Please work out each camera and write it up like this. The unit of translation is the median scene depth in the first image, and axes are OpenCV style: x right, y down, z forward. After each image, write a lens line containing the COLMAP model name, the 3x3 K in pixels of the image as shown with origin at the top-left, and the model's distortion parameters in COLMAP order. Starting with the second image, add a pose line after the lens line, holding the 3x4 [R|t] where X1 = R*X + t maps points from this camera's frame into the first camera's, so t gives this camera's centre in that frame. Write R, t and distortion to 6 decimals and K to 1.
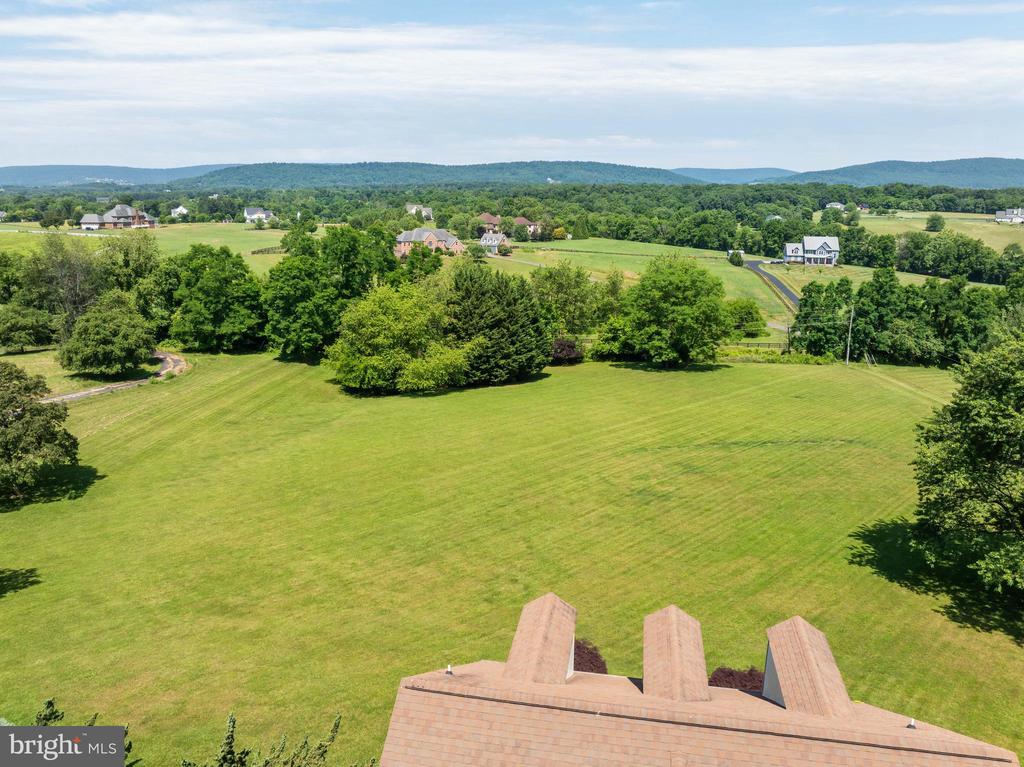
lens RADIAL K [[717.4, 0, 512.0], [0, 717.4, 383.5], [0, 0, 1]] dist [-0.038924, -0.001391]
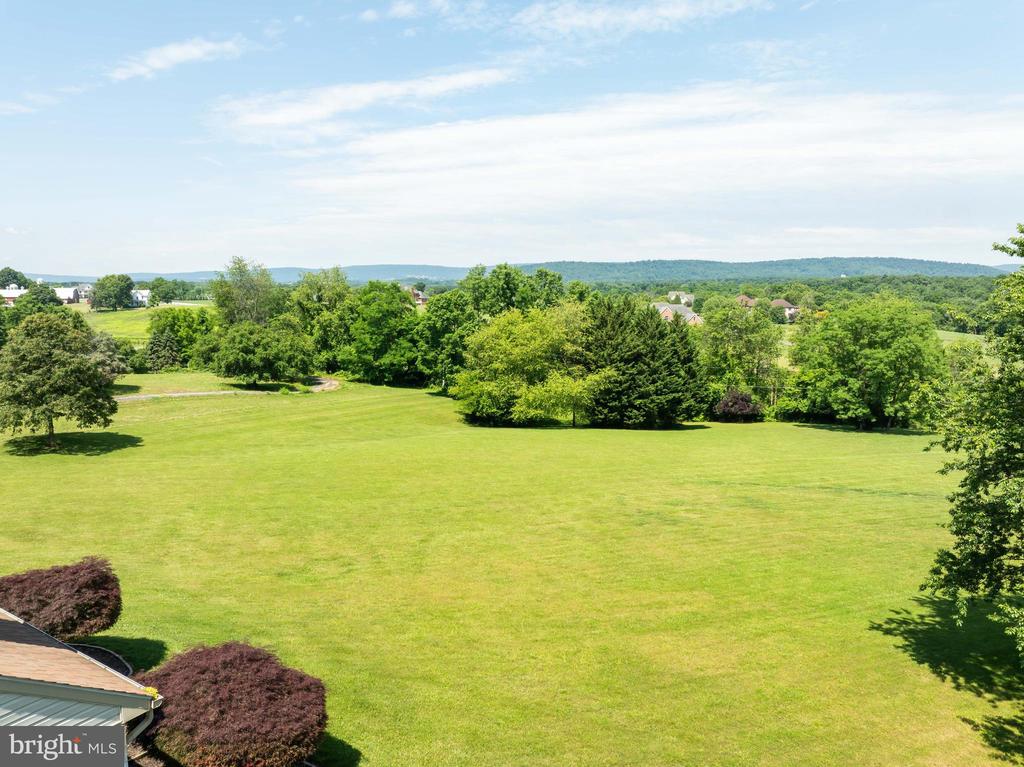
lens RADIAL K [[717.4, 0, 512.0], [0, 717.4, 383.5], [0, 0, 1]] dist [-0.038924, -0.001391]
pose [[0.927583, 0.048212, -0.370493, 0.165749], [-0.096053, 0.989081, -0.111774, 0.060301], [0.361058, 0.139267, 0.922086, 0.136160]]
